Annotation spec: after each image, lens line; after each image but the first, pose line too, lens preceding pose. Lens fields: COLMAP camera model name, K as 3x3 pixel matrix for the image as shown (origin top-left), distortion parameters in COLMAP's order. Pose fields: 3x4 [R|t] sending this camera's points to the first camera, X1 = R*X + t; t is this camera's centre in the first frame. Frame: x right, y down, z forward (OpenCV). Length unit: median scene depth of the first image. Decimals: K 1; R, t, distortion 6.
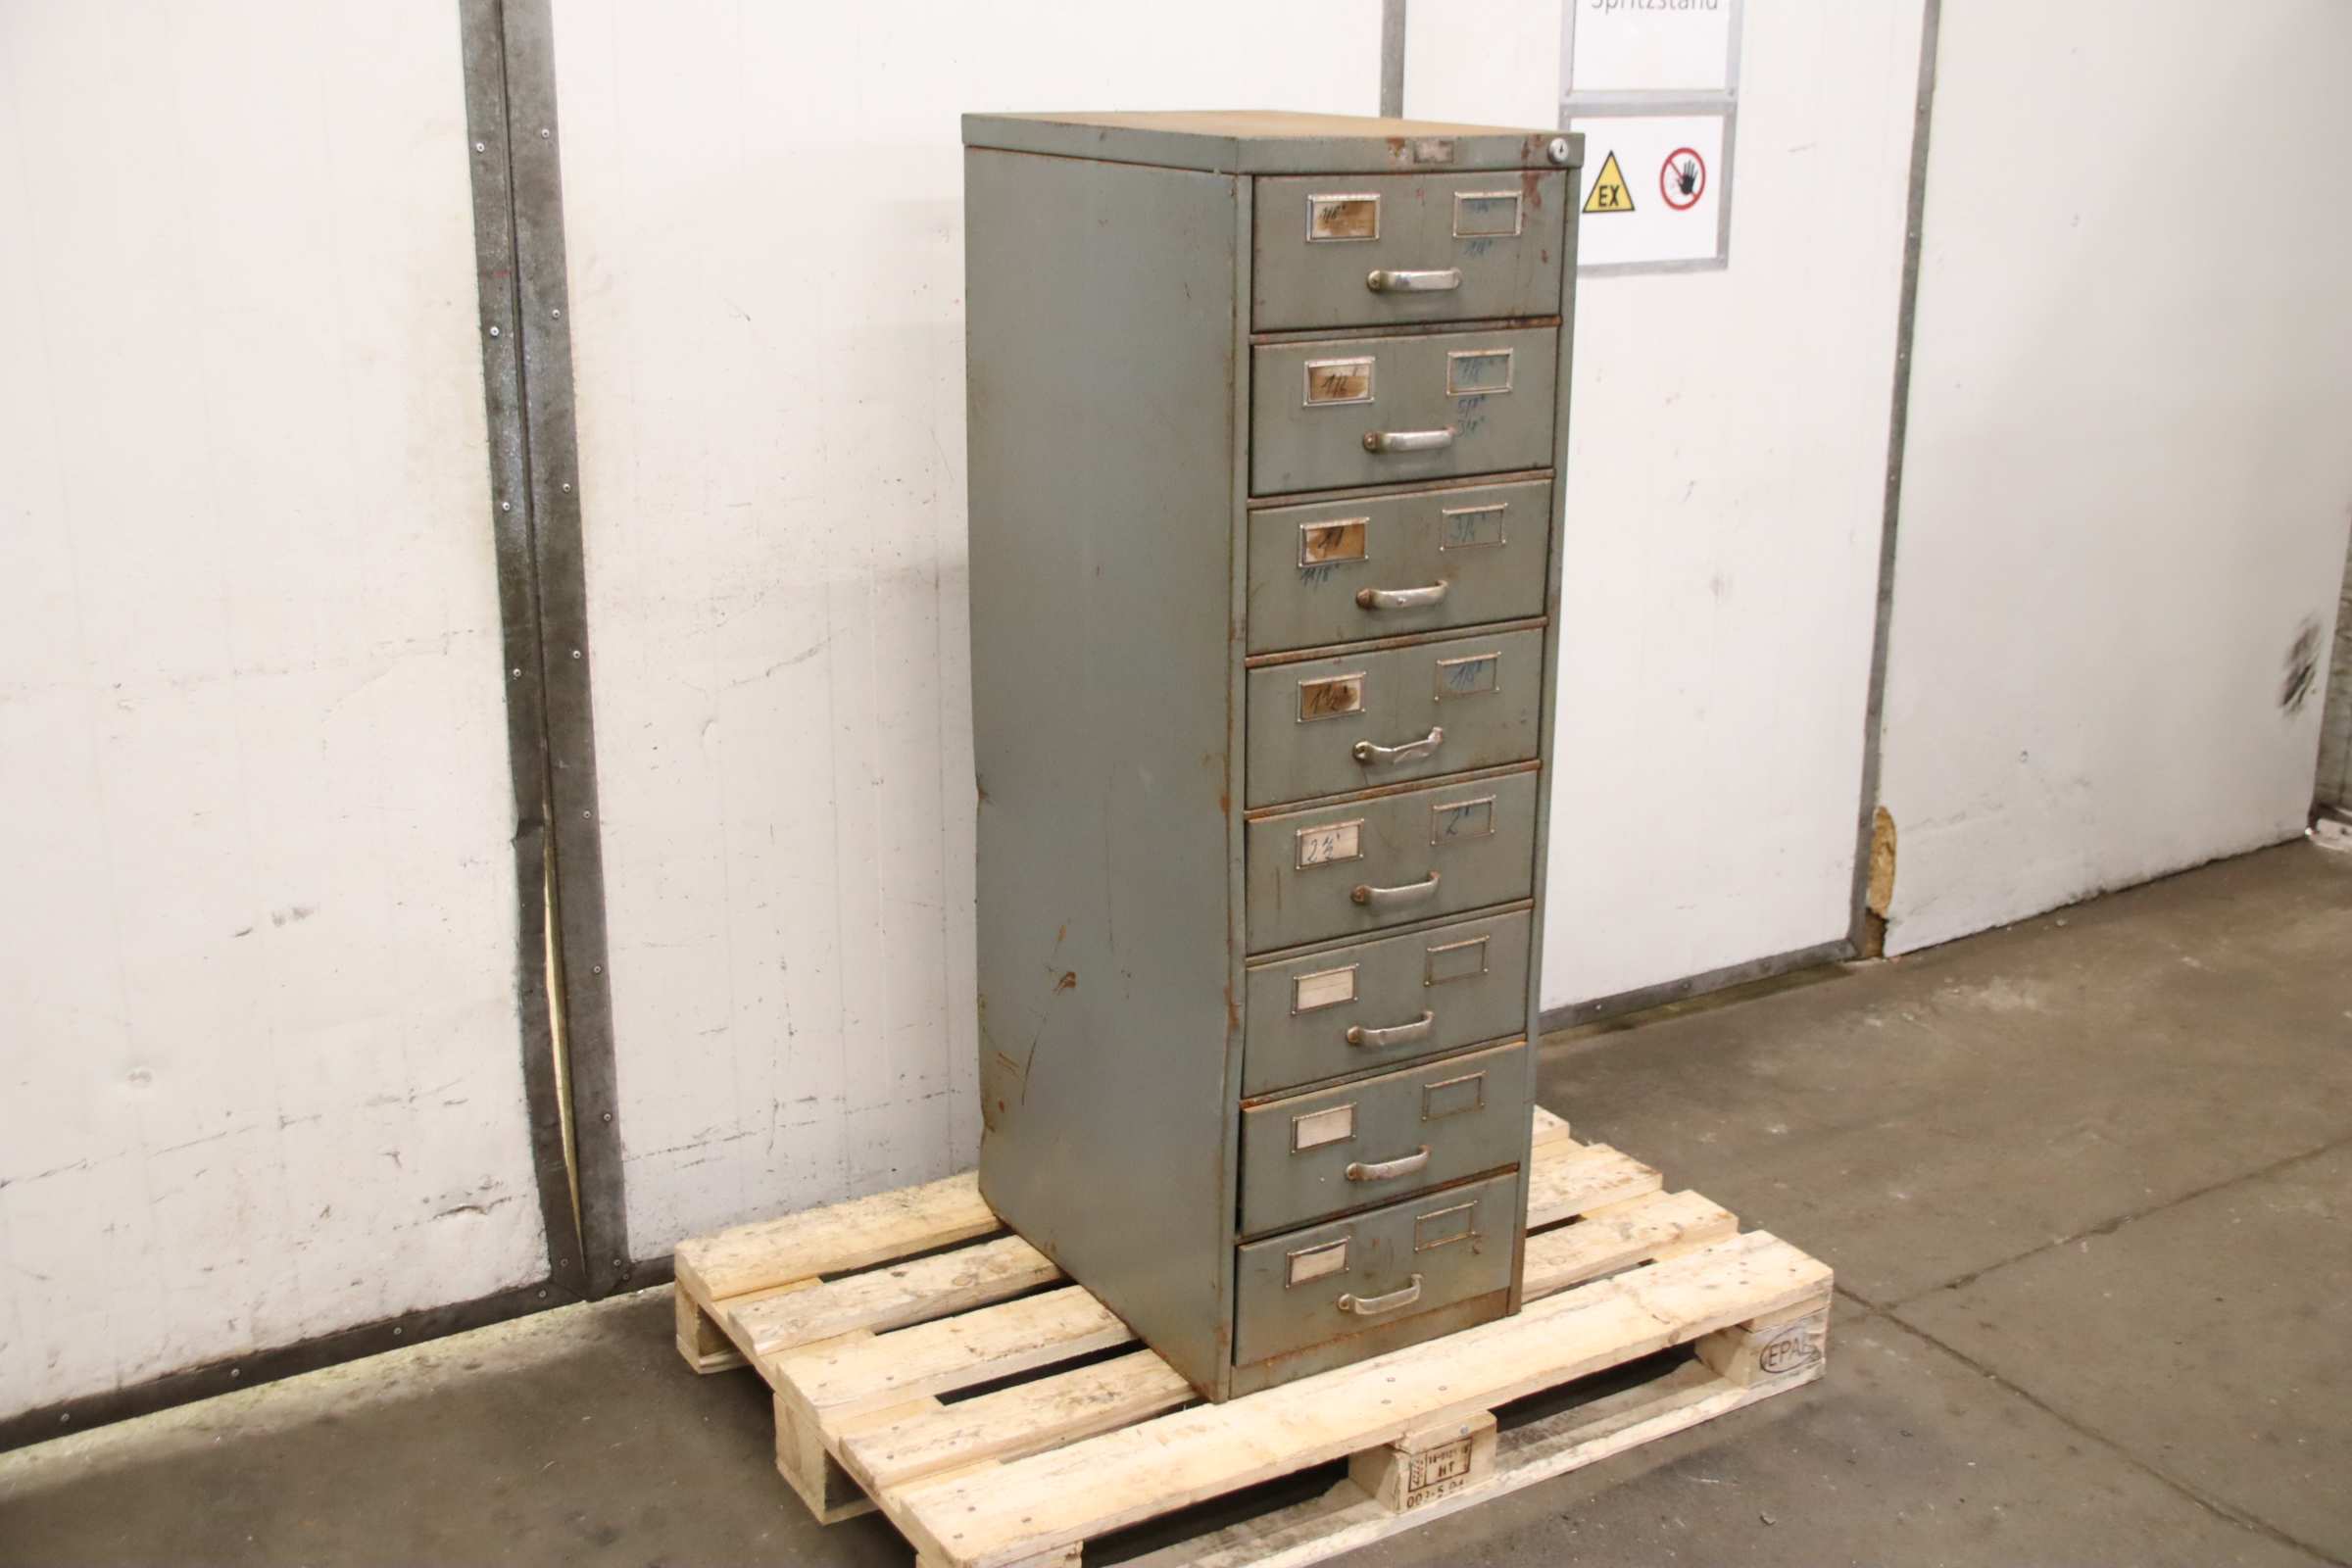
lens RADIAL K [[2570.5, 0, 1178.6], [0, 2570.5, 770.7], [0, 0, 1]] dist [-0.102673, 0.221960]
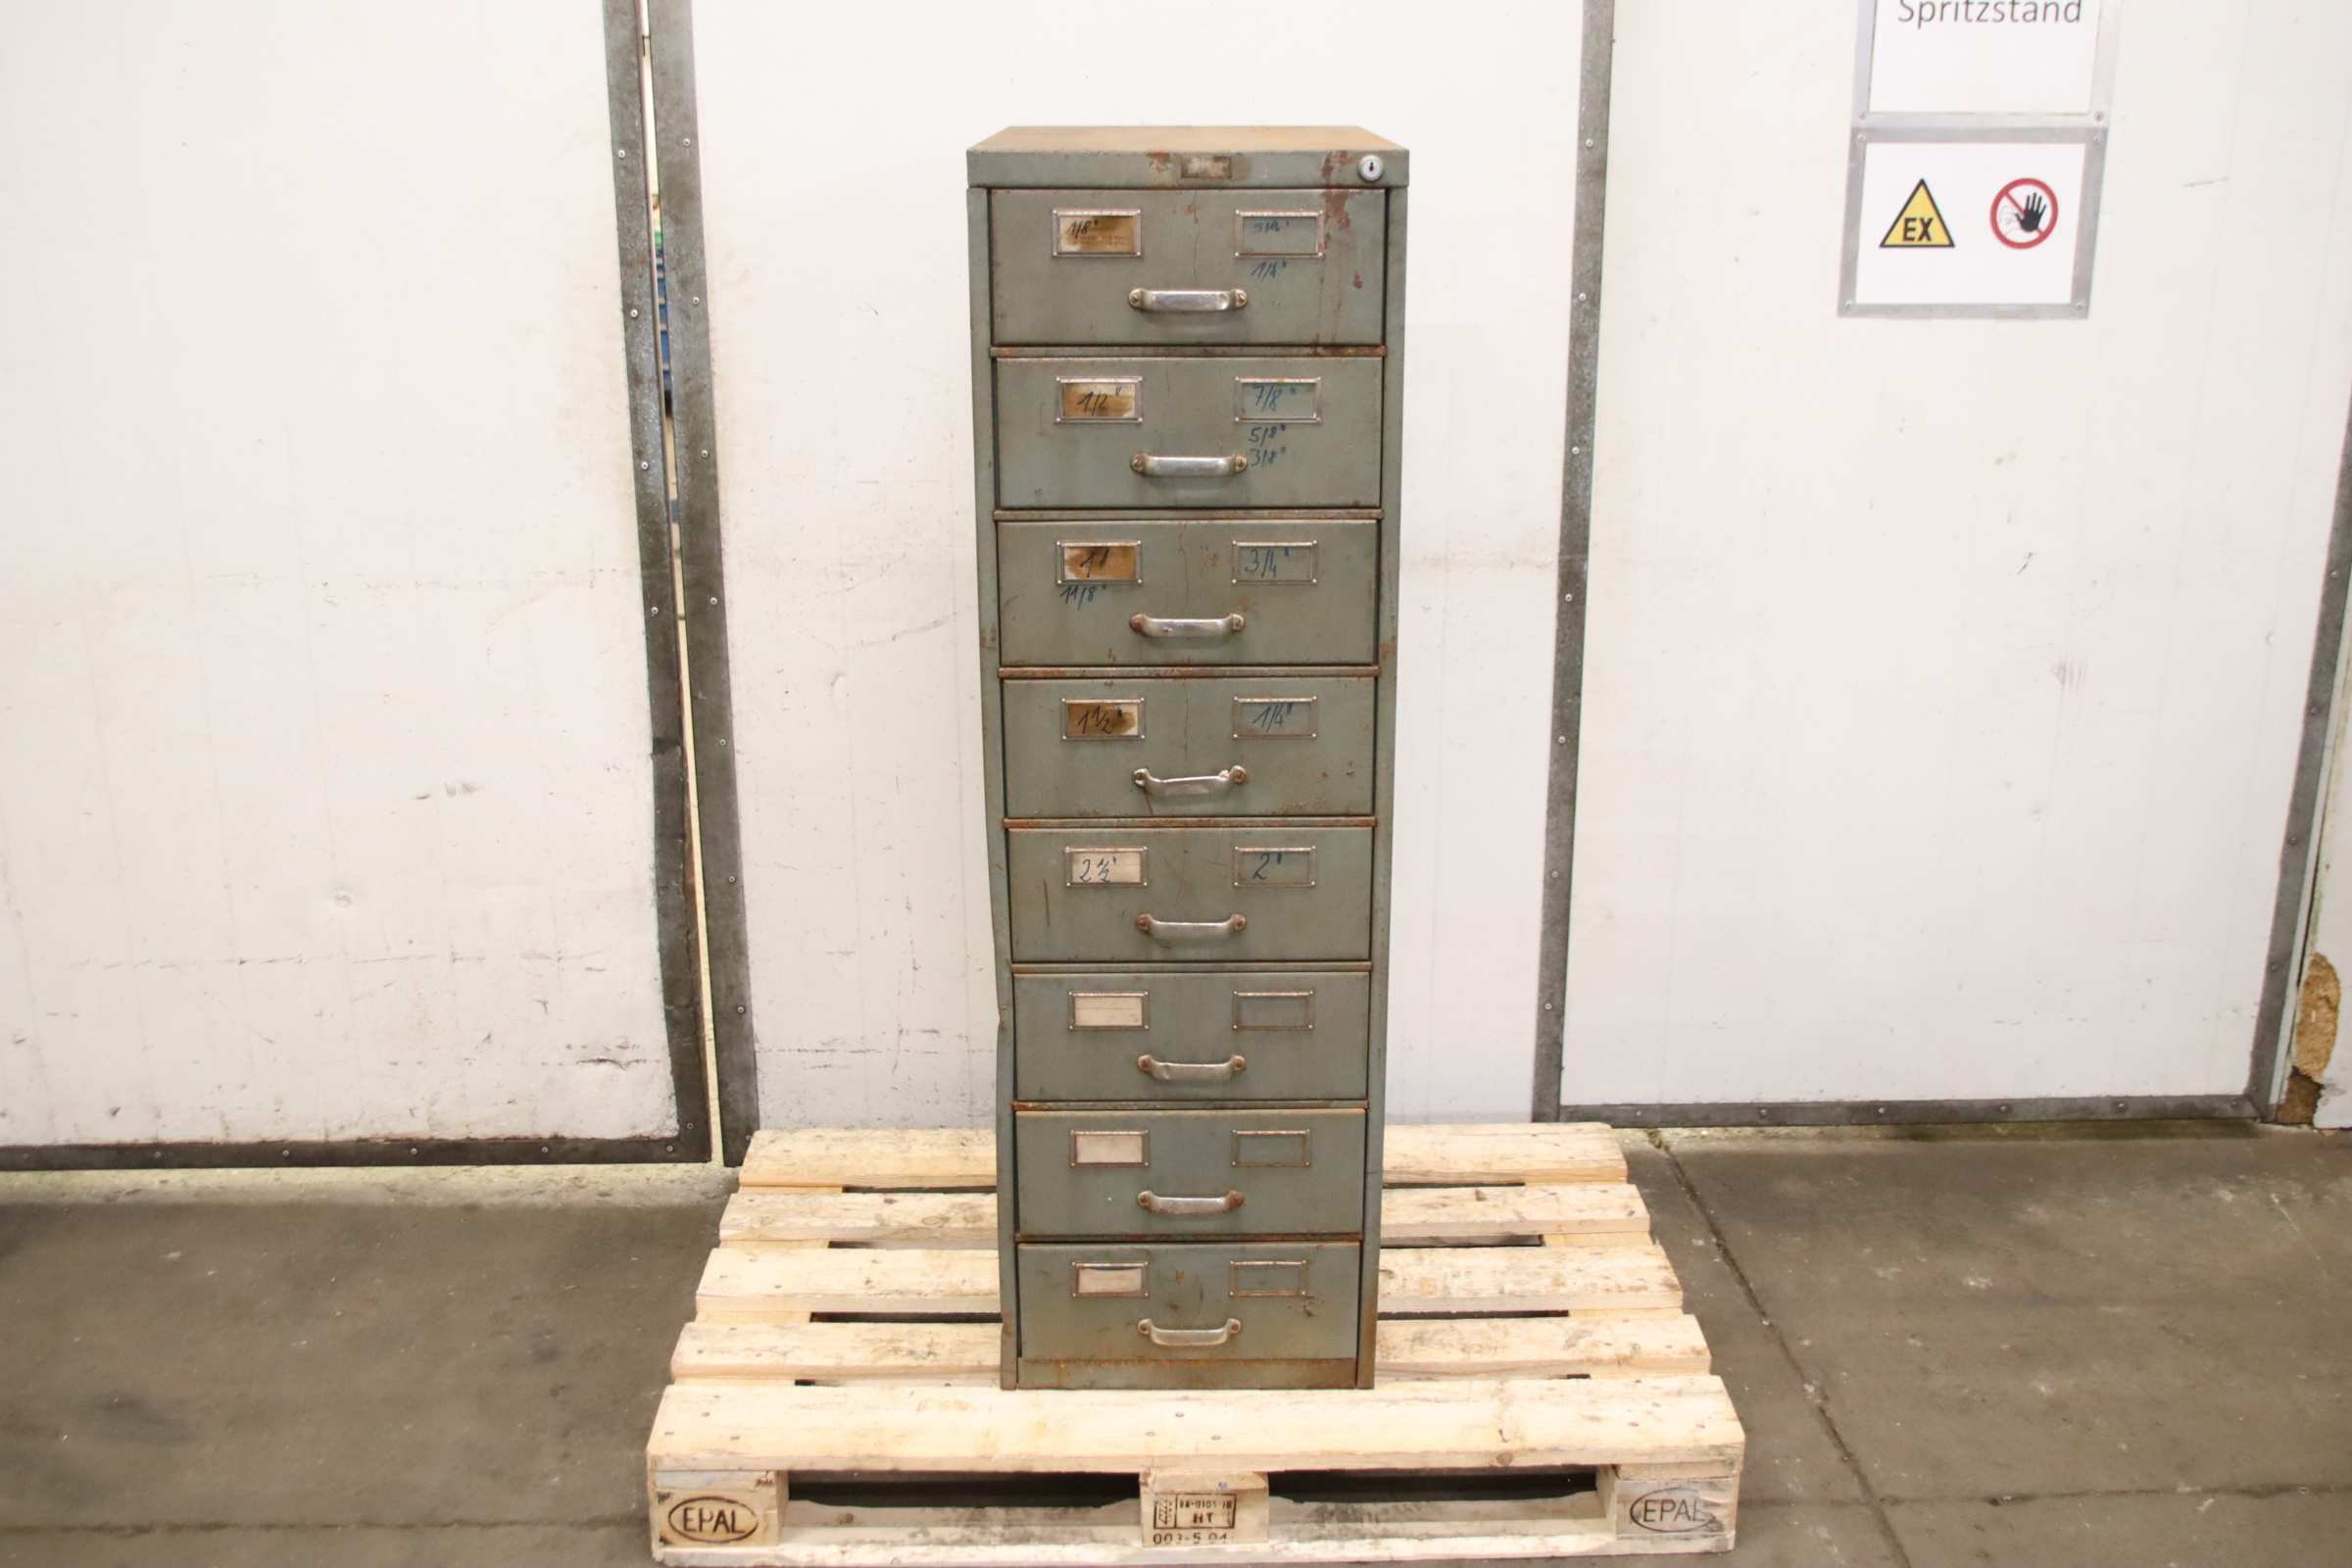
lens RADIAL K [[2339.3, 0, 1156.7], [0, 2339.3, 773.9], [0, 0, 1]] dist [-0.126967, 0.160485]
pose [[0.860413, 0.142593, -0.489241, 0.466392], [-0.134062, 0.989573, 0.052649, -0.051827], [0.491647, 0.020289, 0.870558, 0.204187]]
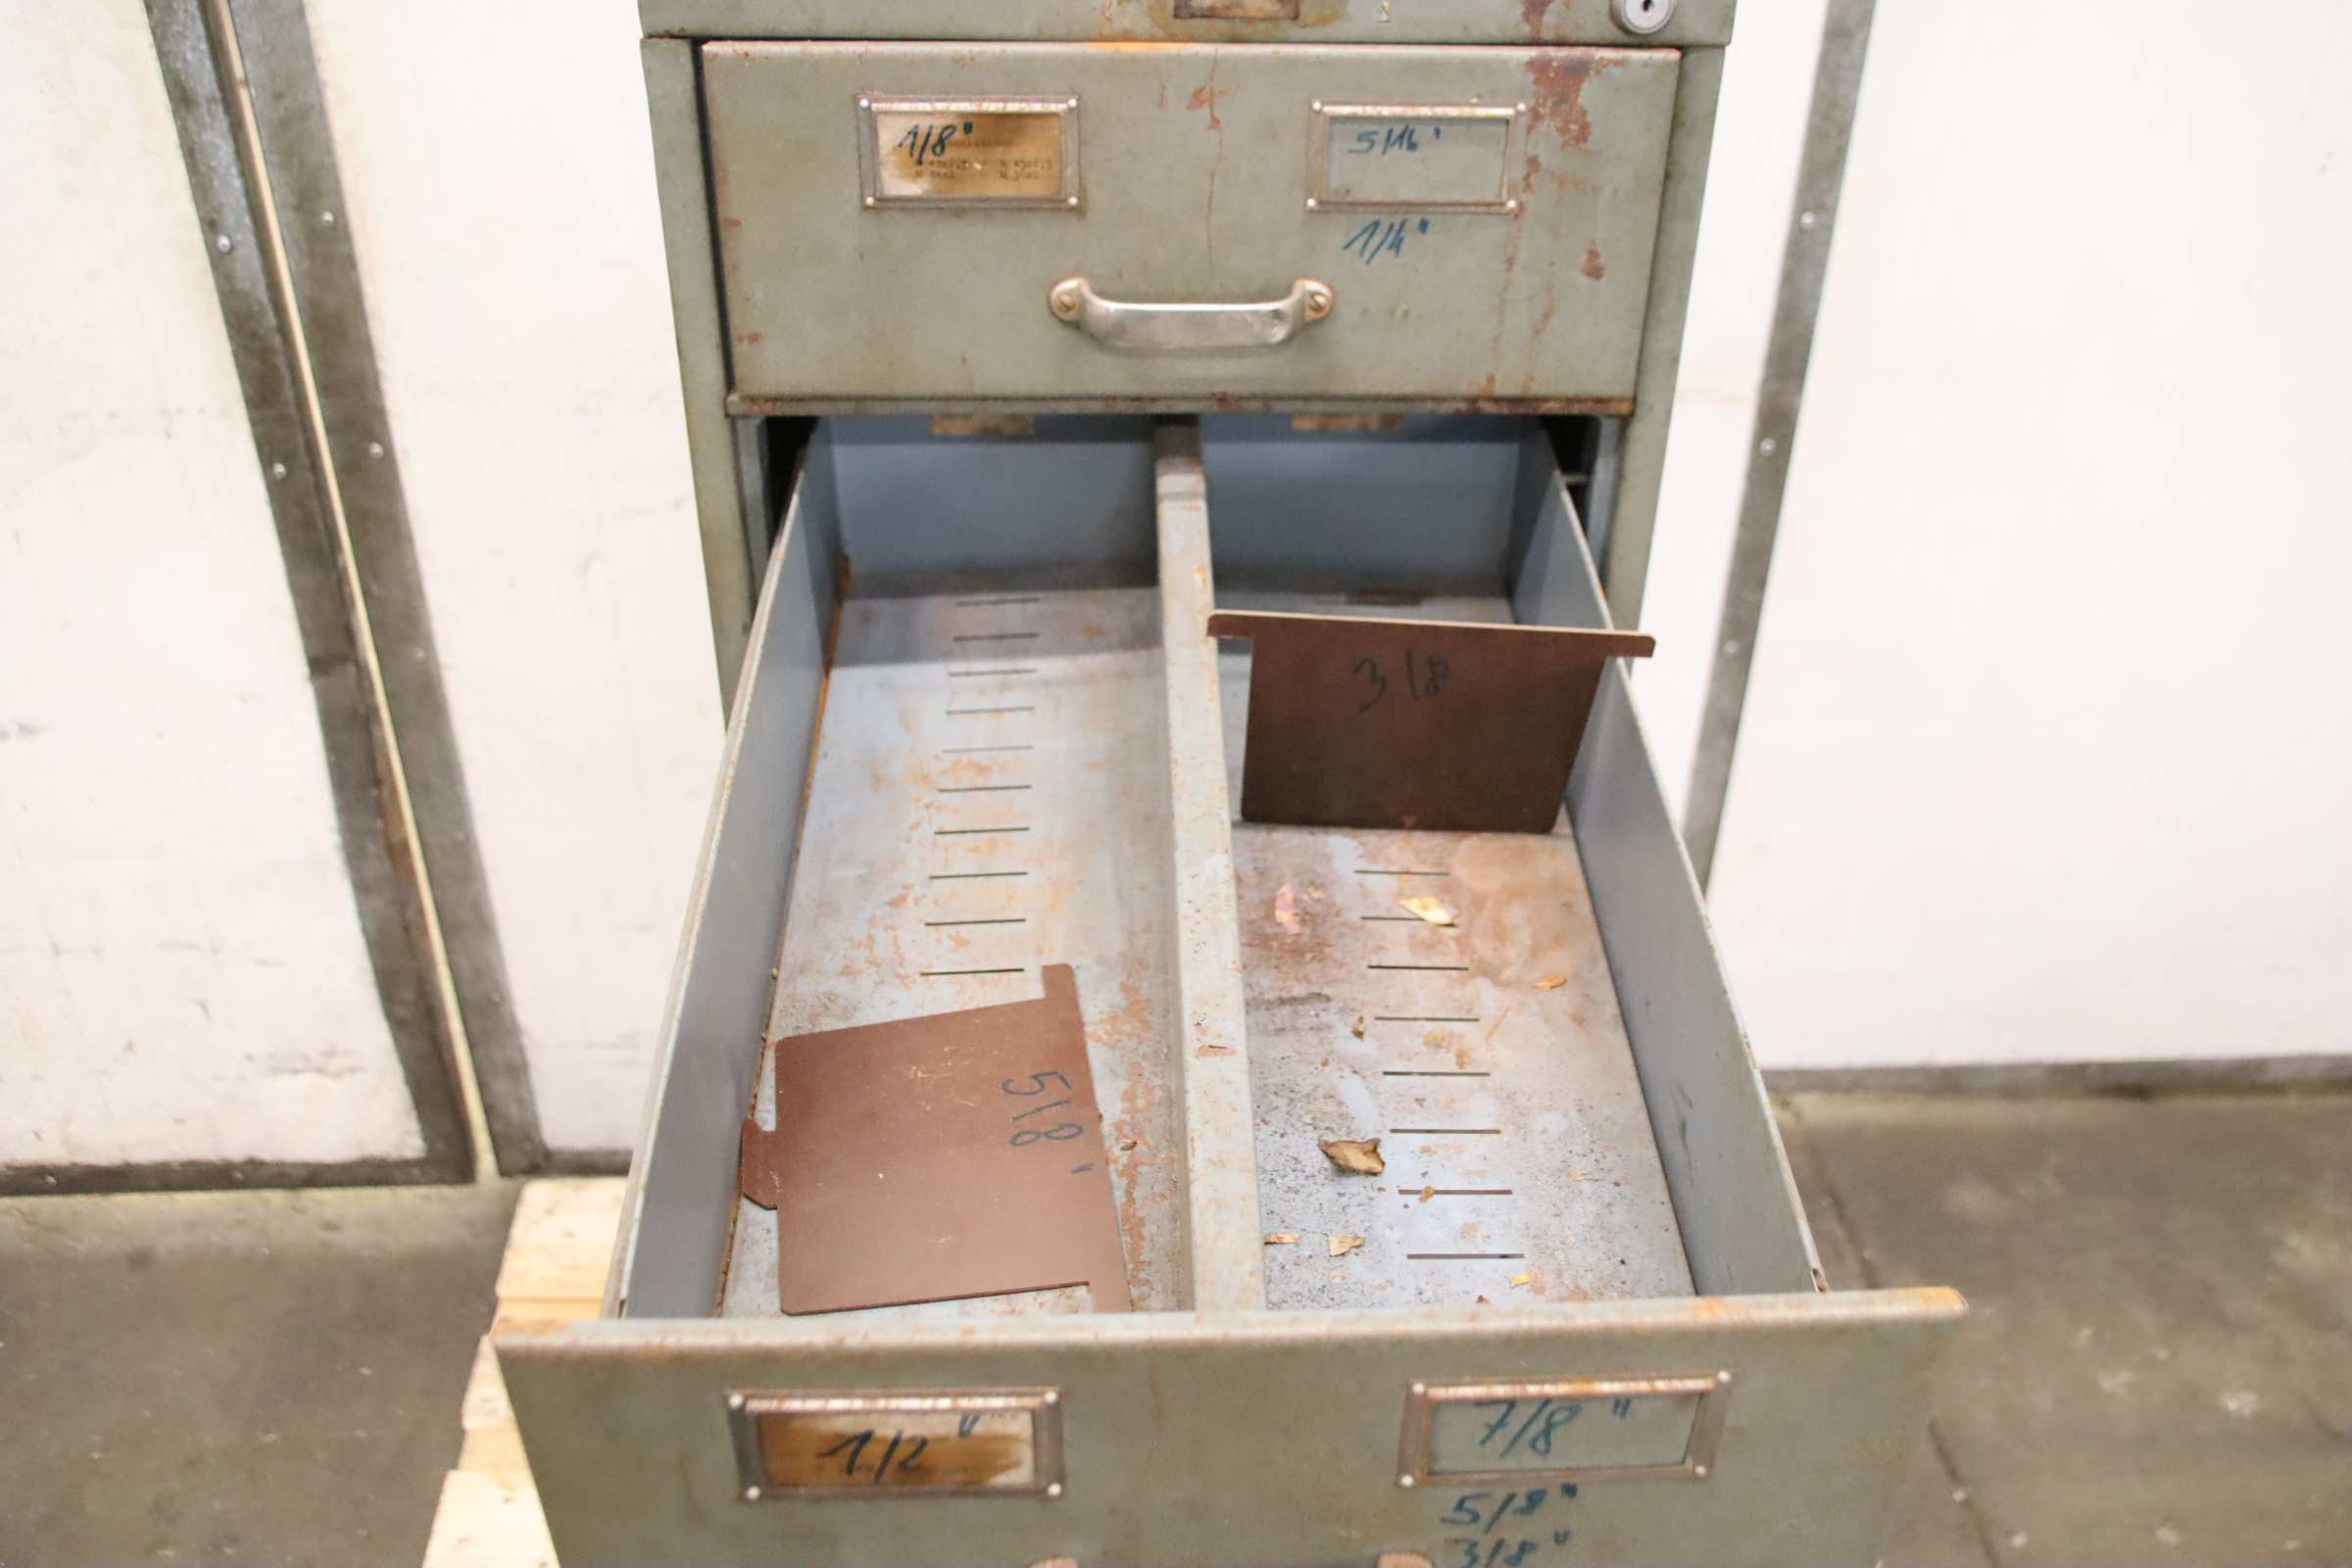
lens RADIAL K [[2239.0, 0, 1176.0], [0, 2239.0, 784.0], [0, 0, 1]] dist [-0.126825, 0.145378]
pose [[0.877070, 0.288451, -0.384115, 0.216650], [-0.144385, 0.920962, 0.361915, -0.216607], [0.458150, -0.261964, 0.849396, 0.588096]]
